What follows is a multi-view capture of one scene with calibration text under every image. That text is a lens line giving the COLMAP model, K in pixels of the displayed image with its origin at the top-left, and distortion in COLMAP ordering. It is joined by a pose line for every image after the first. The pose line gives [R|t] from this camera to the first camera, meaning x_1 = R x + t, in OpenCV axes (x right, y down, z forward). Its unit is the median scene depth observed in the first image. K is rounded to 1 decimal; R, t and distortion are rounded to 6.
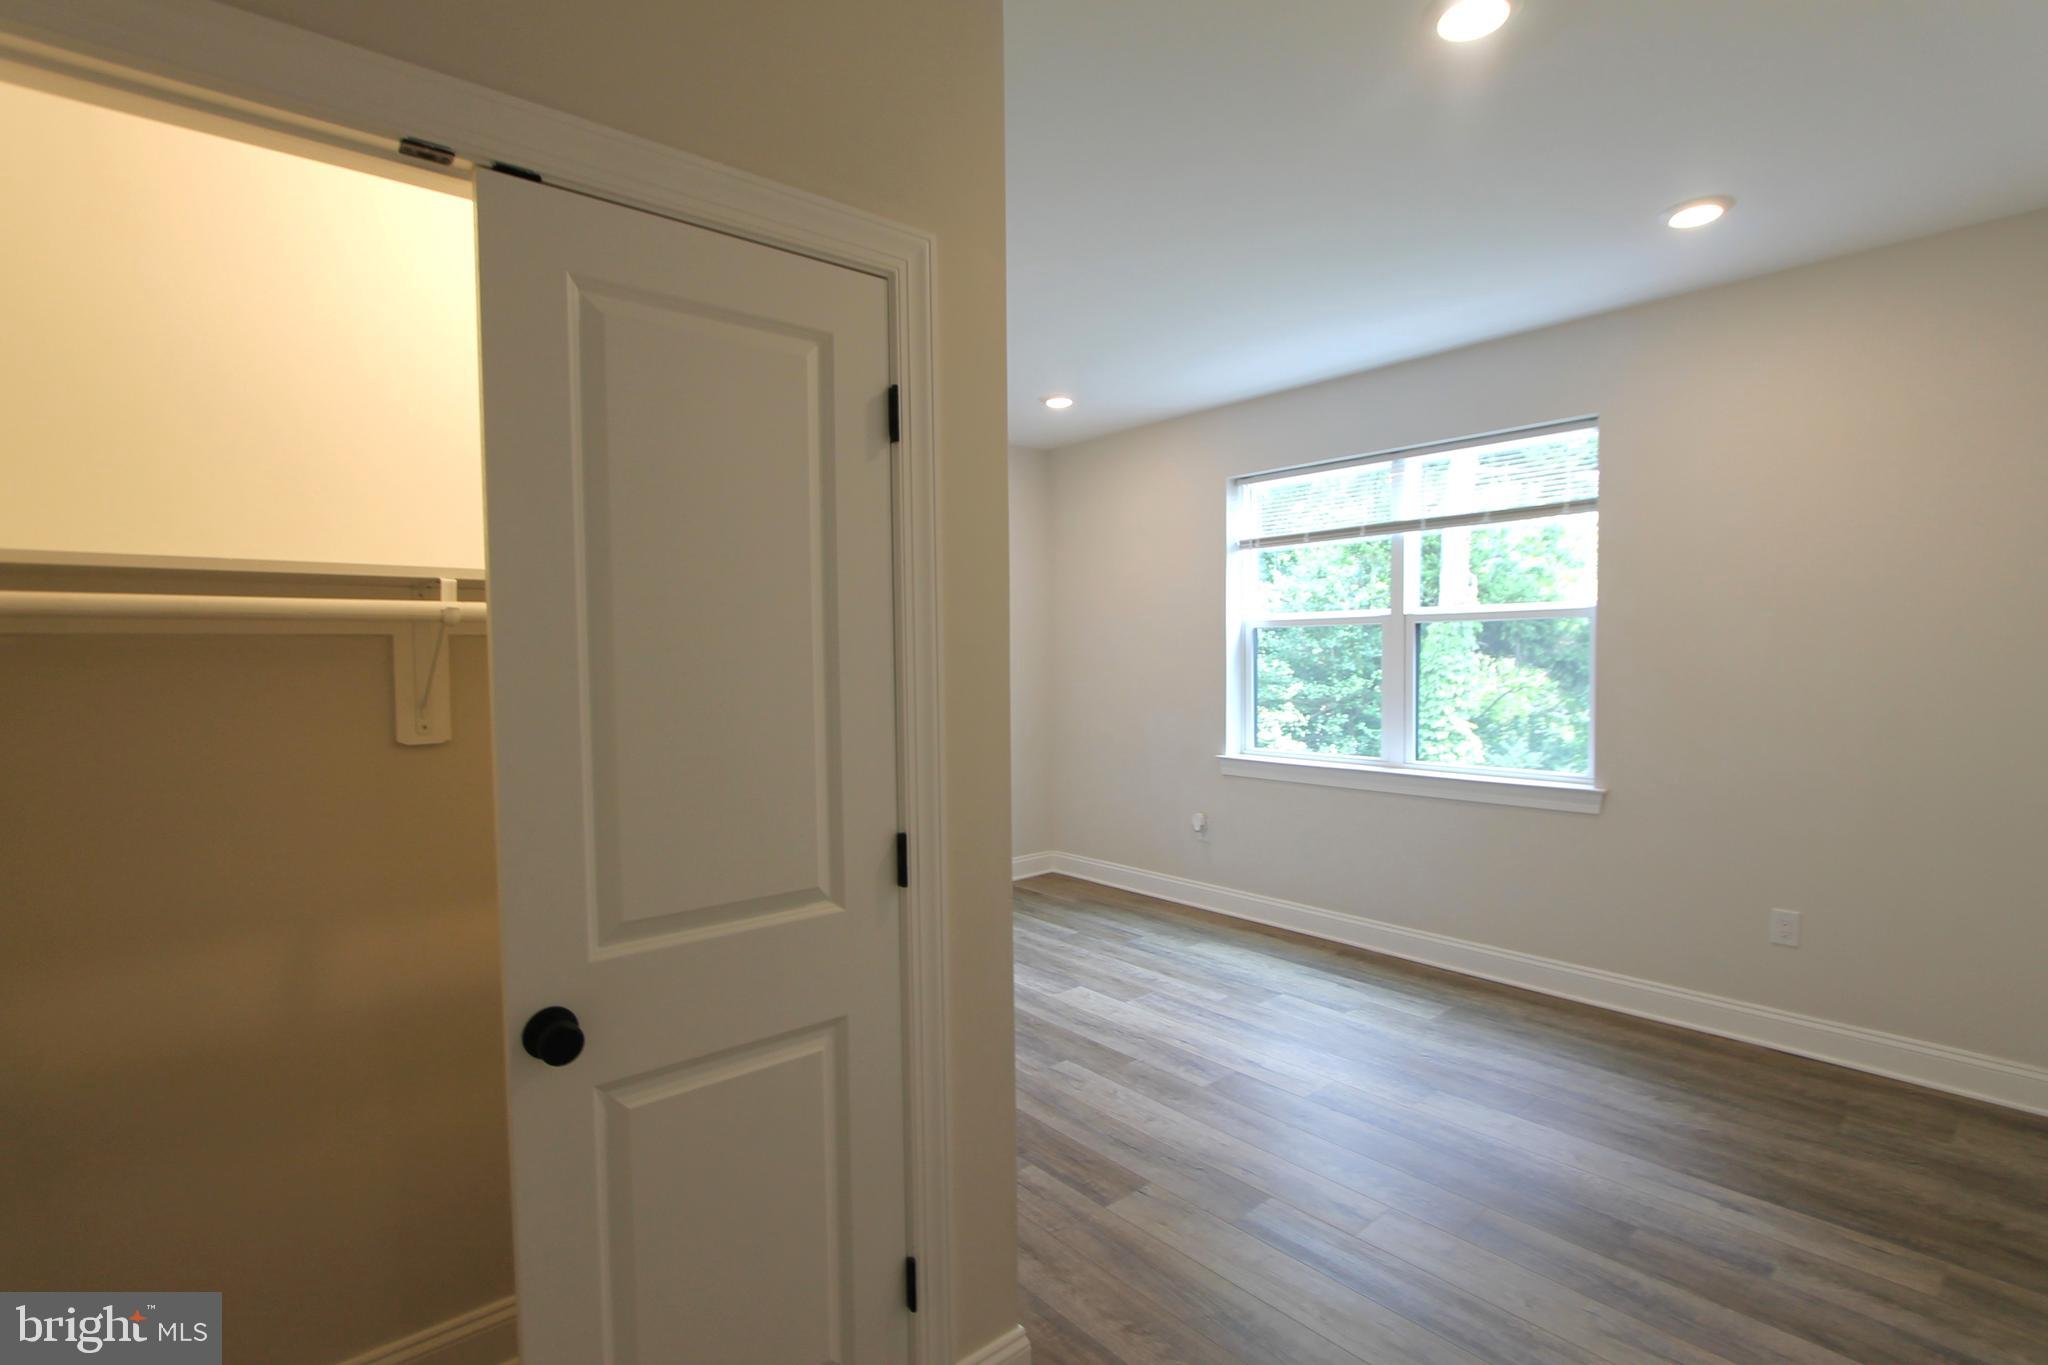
lens RADIAL K [[966.7, 0, 1031.6], [0, 966.7, 697.5], [0, 0, 1]] dist [-0.018726, 0.001264]
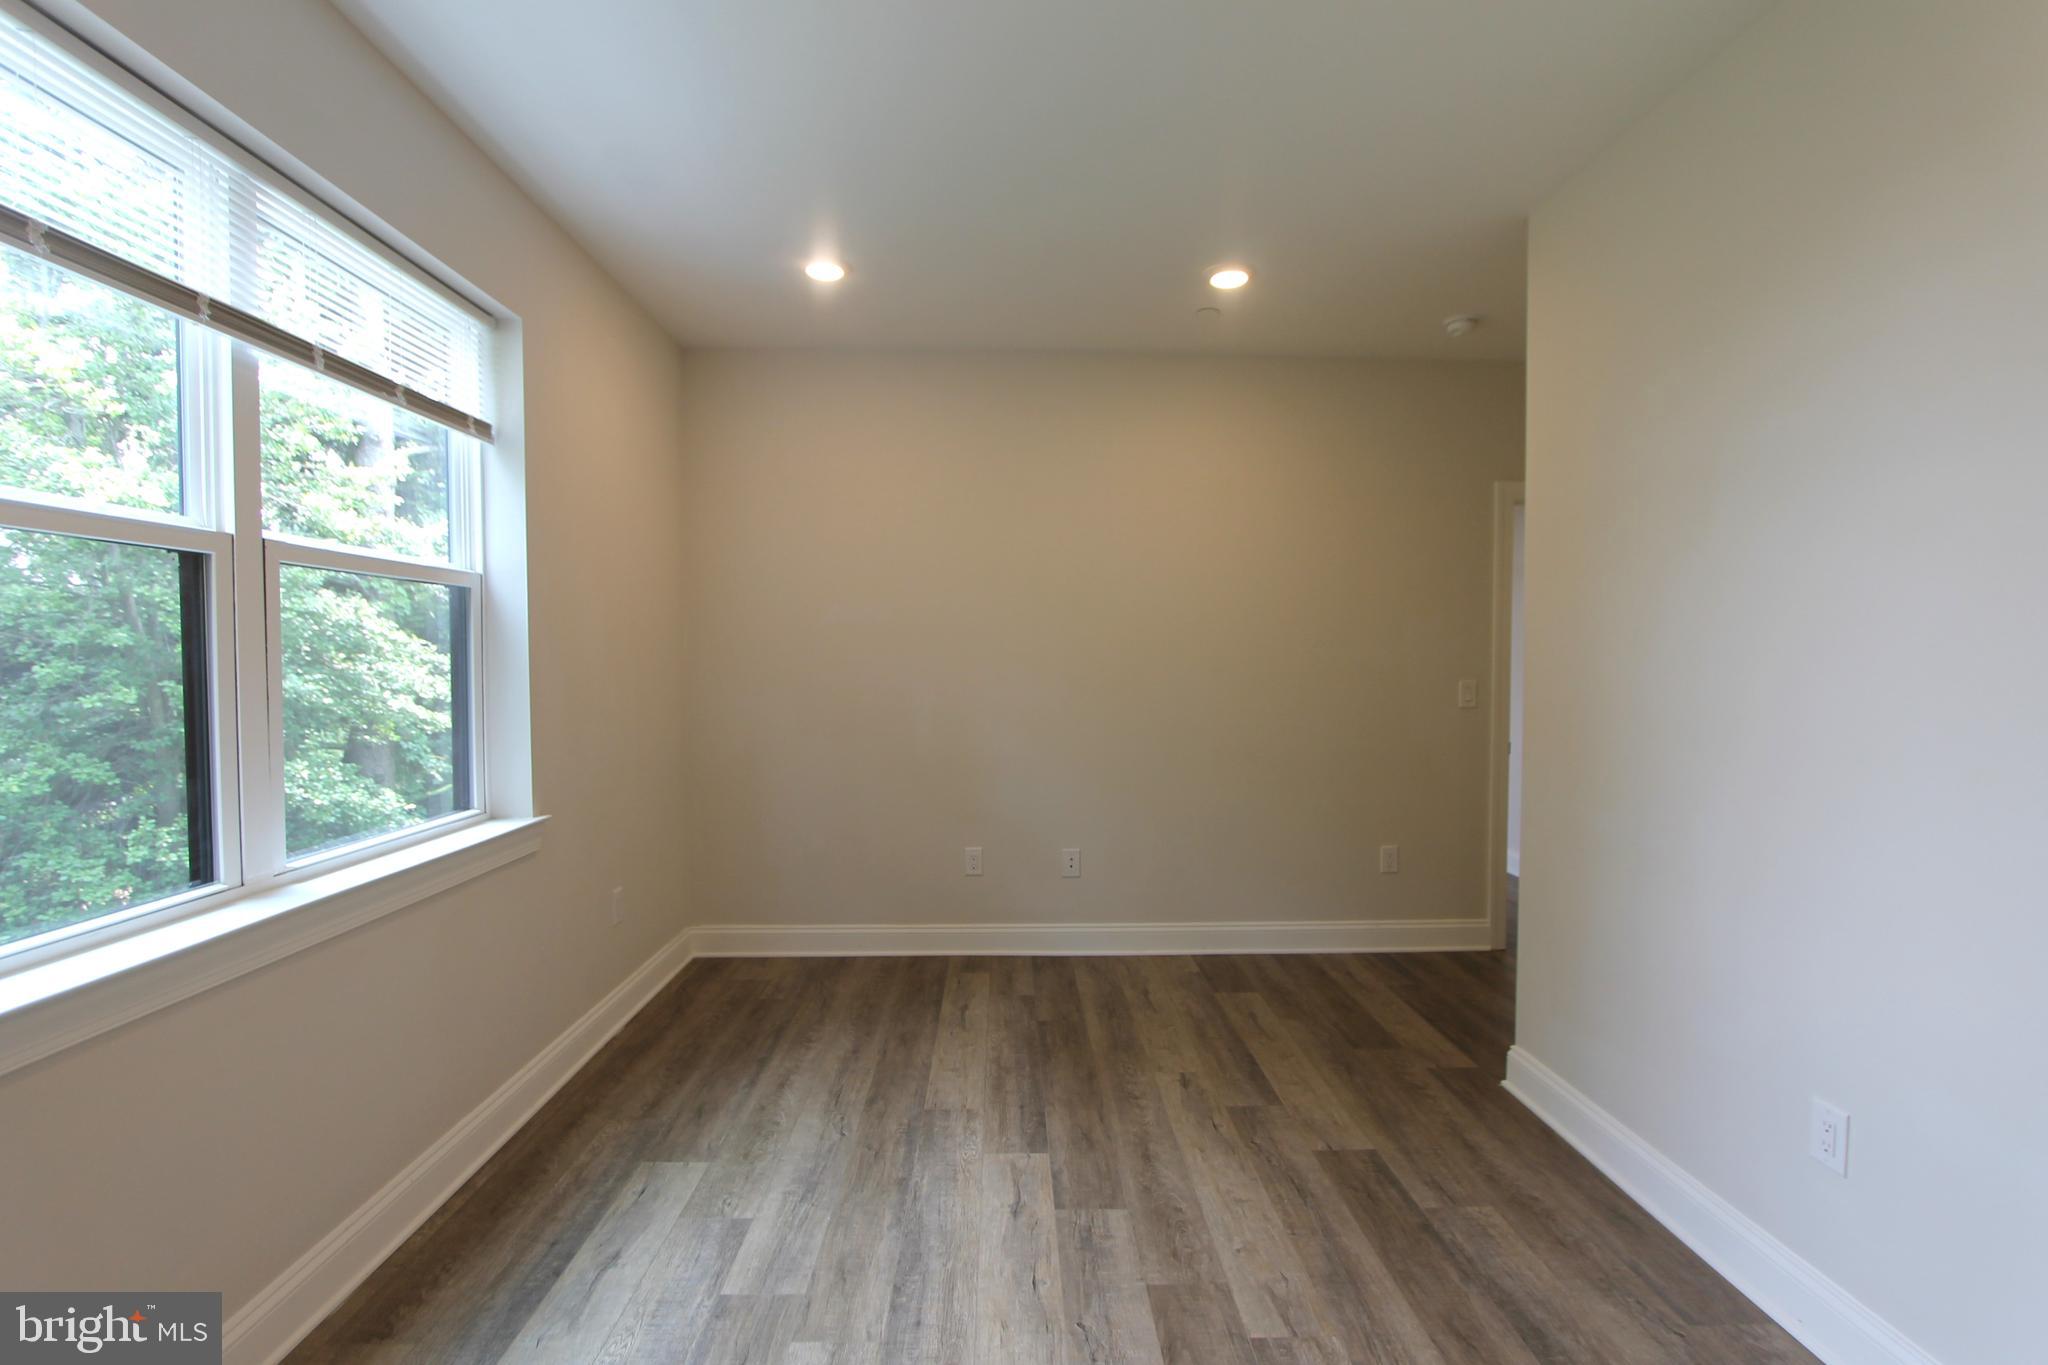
lens RADIAL K [[961.1, 0, 1035.6], [0, 961.1, 676.7], [0, 0, 1]] dist [-0.013572, 0.000573]
pose [[-0.780627, -0.003693, 0.624987, -0.170098], [0.035491, 0.998107, 0.050227, -0.033990], [-0.623989, 0.061390, -0.779018, 1.191399]]
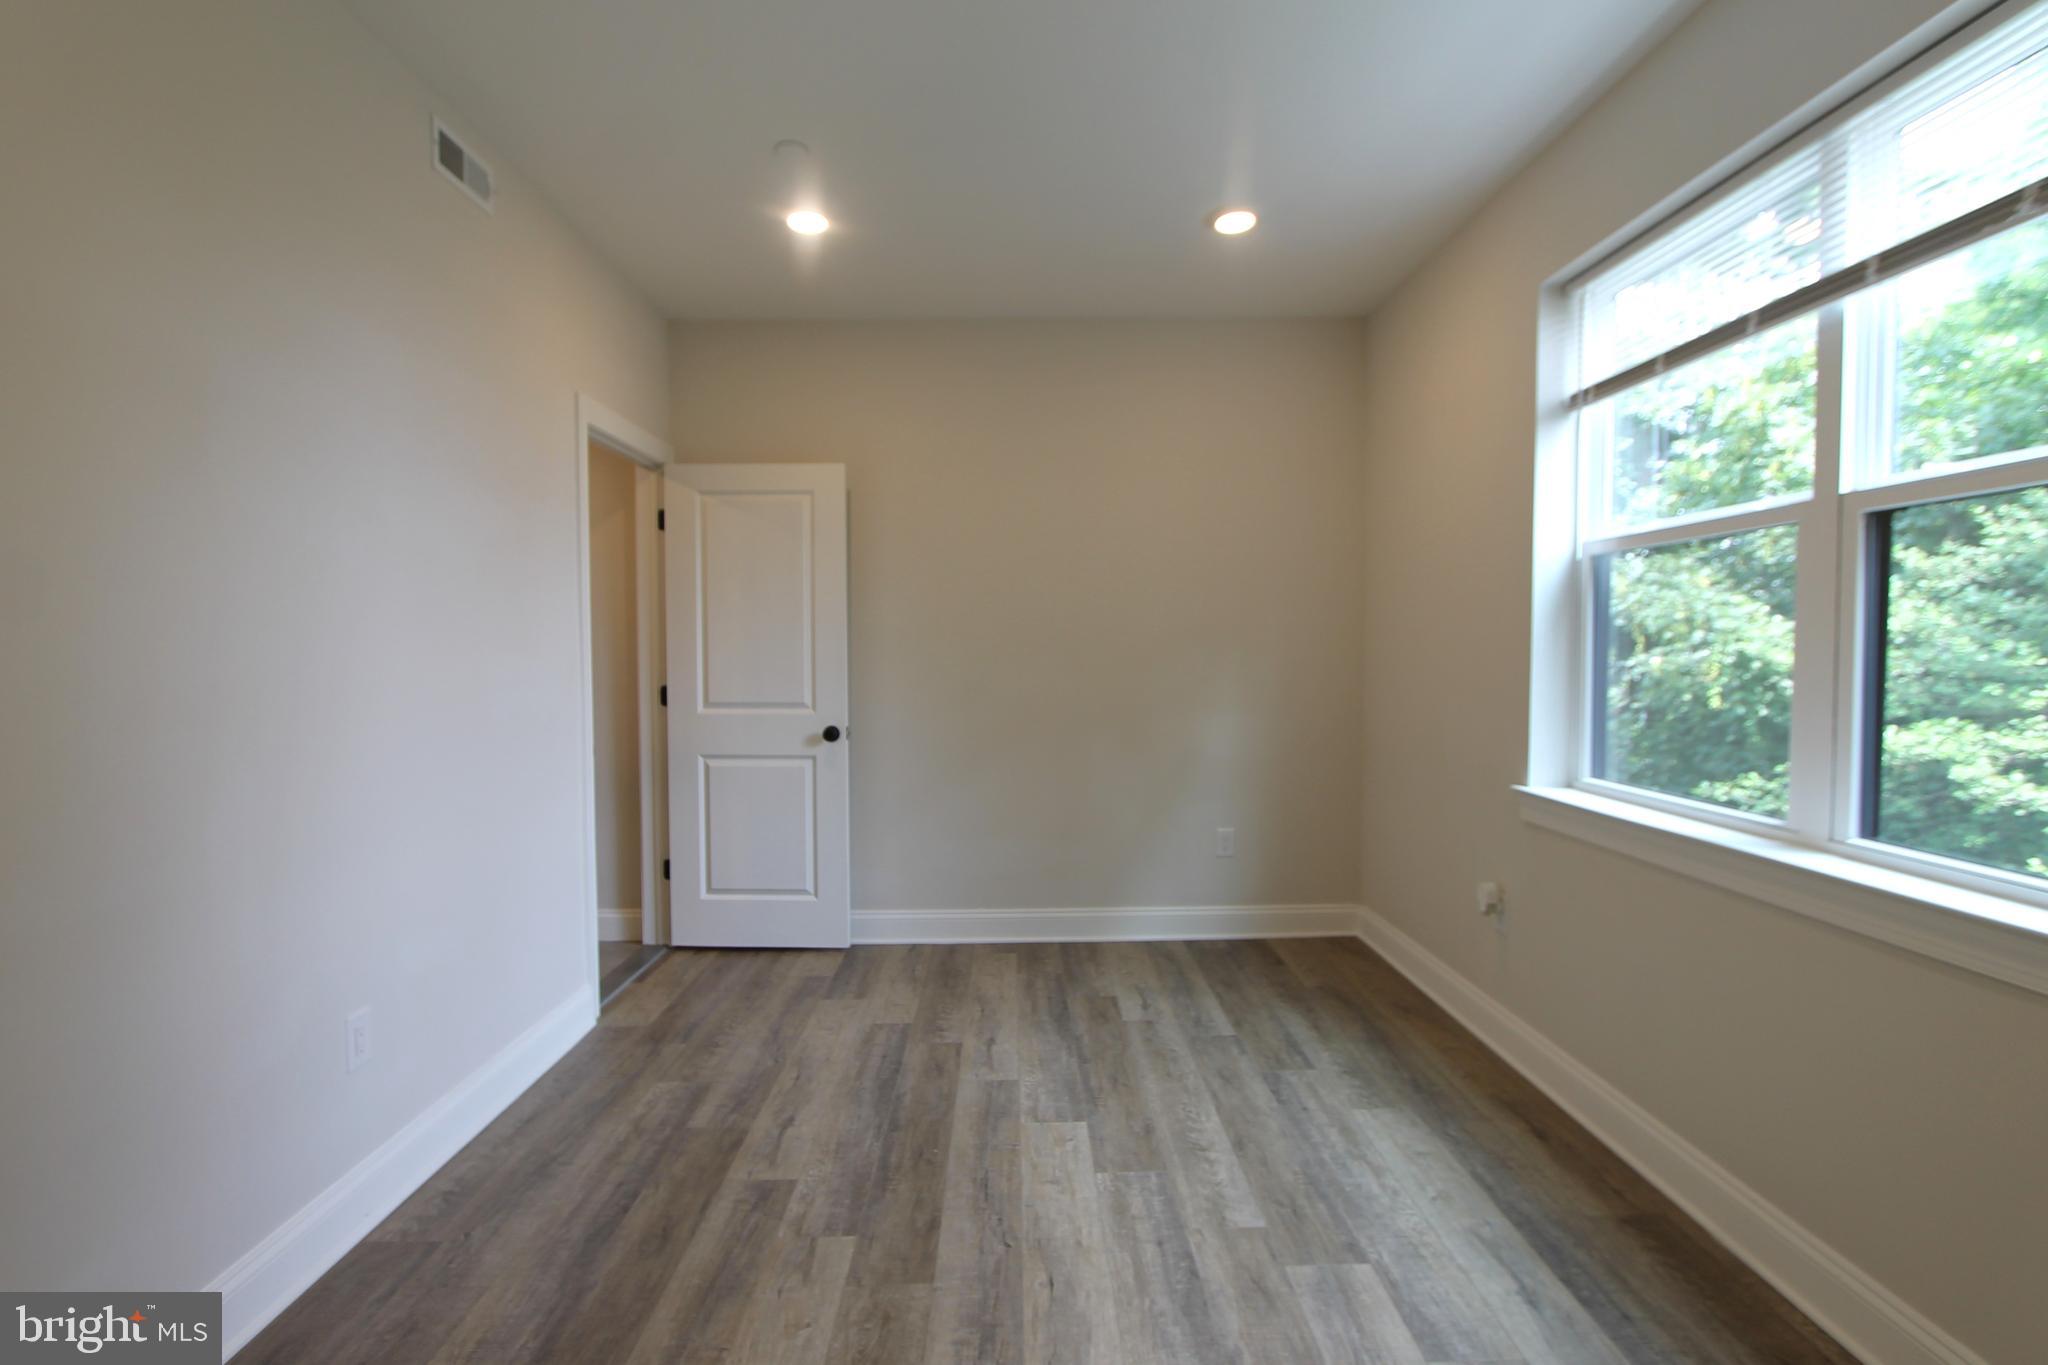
lens RADIAL K [[985.8, 0, 1029.1], [0, 985.8, 688.6], [0, 0, 1]] dist [-0.016853, 0.001839]
pose [[0.769051, 0.033191, -0.638325, 0.412975], [-0.034101, 0.999359, 0.010879, 0.008973], [0.638277, 0.013401, 0.769690, 0.462708]]
